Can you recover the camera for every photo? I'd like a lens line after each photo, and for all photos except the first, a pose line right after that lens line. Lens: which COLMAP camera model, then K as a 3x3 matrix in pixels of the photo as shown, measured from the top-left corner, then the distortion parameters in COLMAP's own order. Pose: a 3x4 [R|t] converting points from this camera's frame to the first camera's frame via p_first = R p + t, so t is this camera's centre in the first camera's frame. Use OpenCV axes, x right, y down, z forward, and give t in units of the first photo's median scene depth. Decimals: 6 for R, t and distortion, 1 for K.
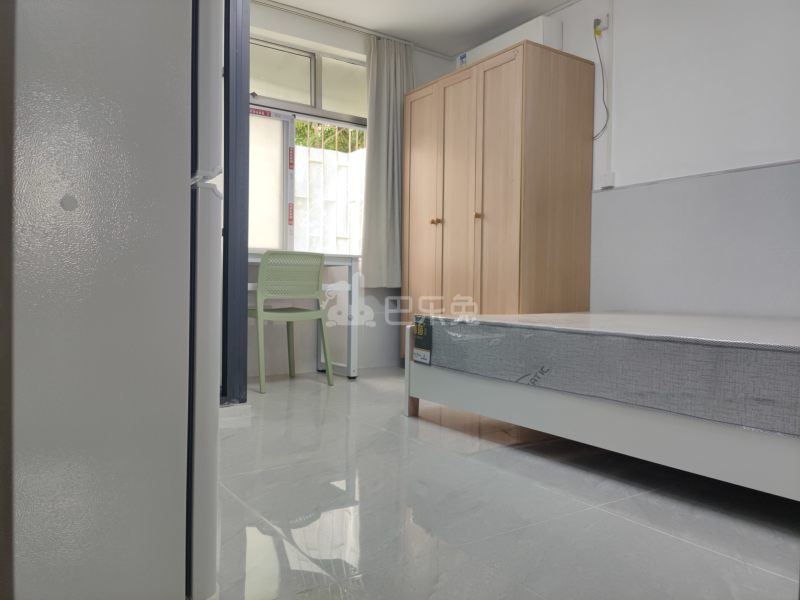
lens RADIAL K [[612.0, 0, 400.0], [0, 612.0, 300.0], [0, 0, 1]] dist [-0.007732, -0.005982]
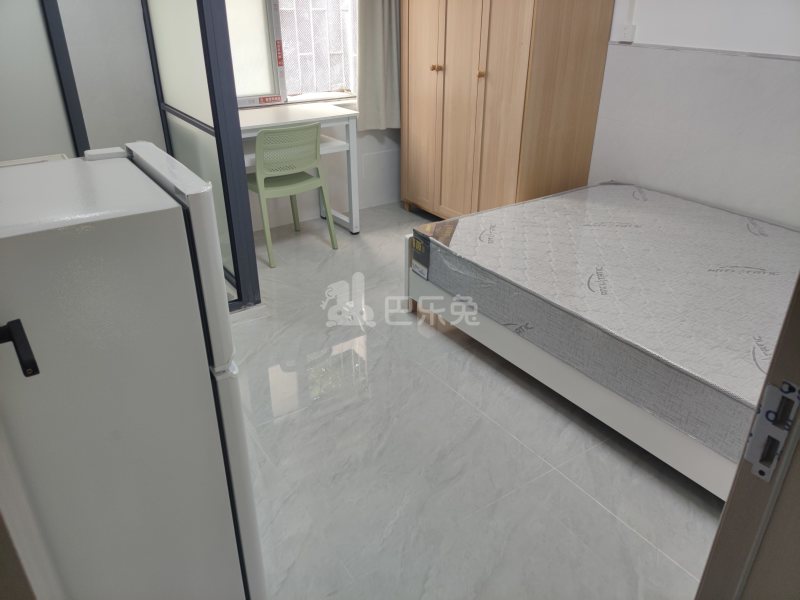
lens RADIAL K [[612.7, 0, 400.0], [0, 612.7, 300.0], [0, 0, 1]] dist [0.004751, 0.001021]
pose [[0.999909, -0.011455, -0.007136, 0.005775], [0.013430, 0.896750, 0.442334, -0.242591], [0.001332, -0.442389, 0.896822, 0.009925]]
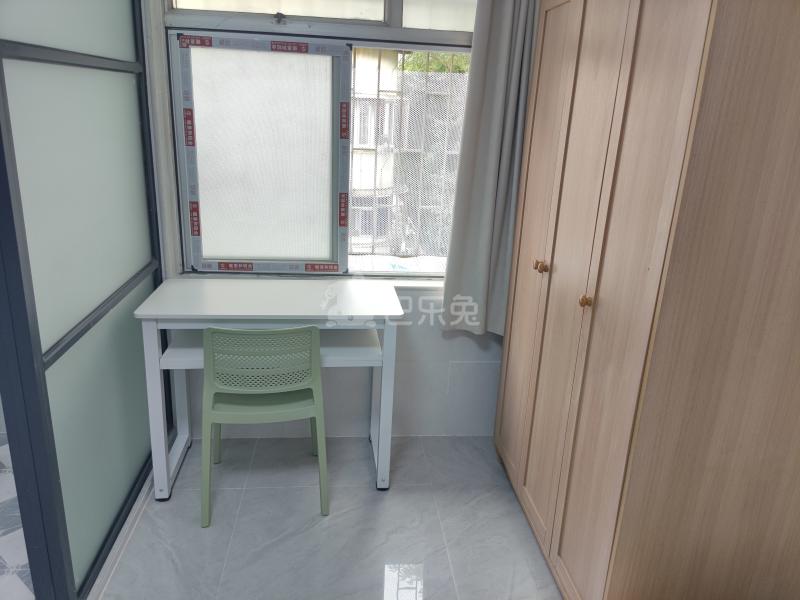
lens RADIAL K [[603.2, 0, 400.0], [0, 603.2, 300.0], [0, 0, 1]] dist [0.072576, -0.001247]
pose [[0.874414, 0.169802, -0.454497, 0.213276], [-0.040478, 0.959024, 0.280419, -0.263816], [0.483489, -0.226805, 0.845457, 0.519986]]
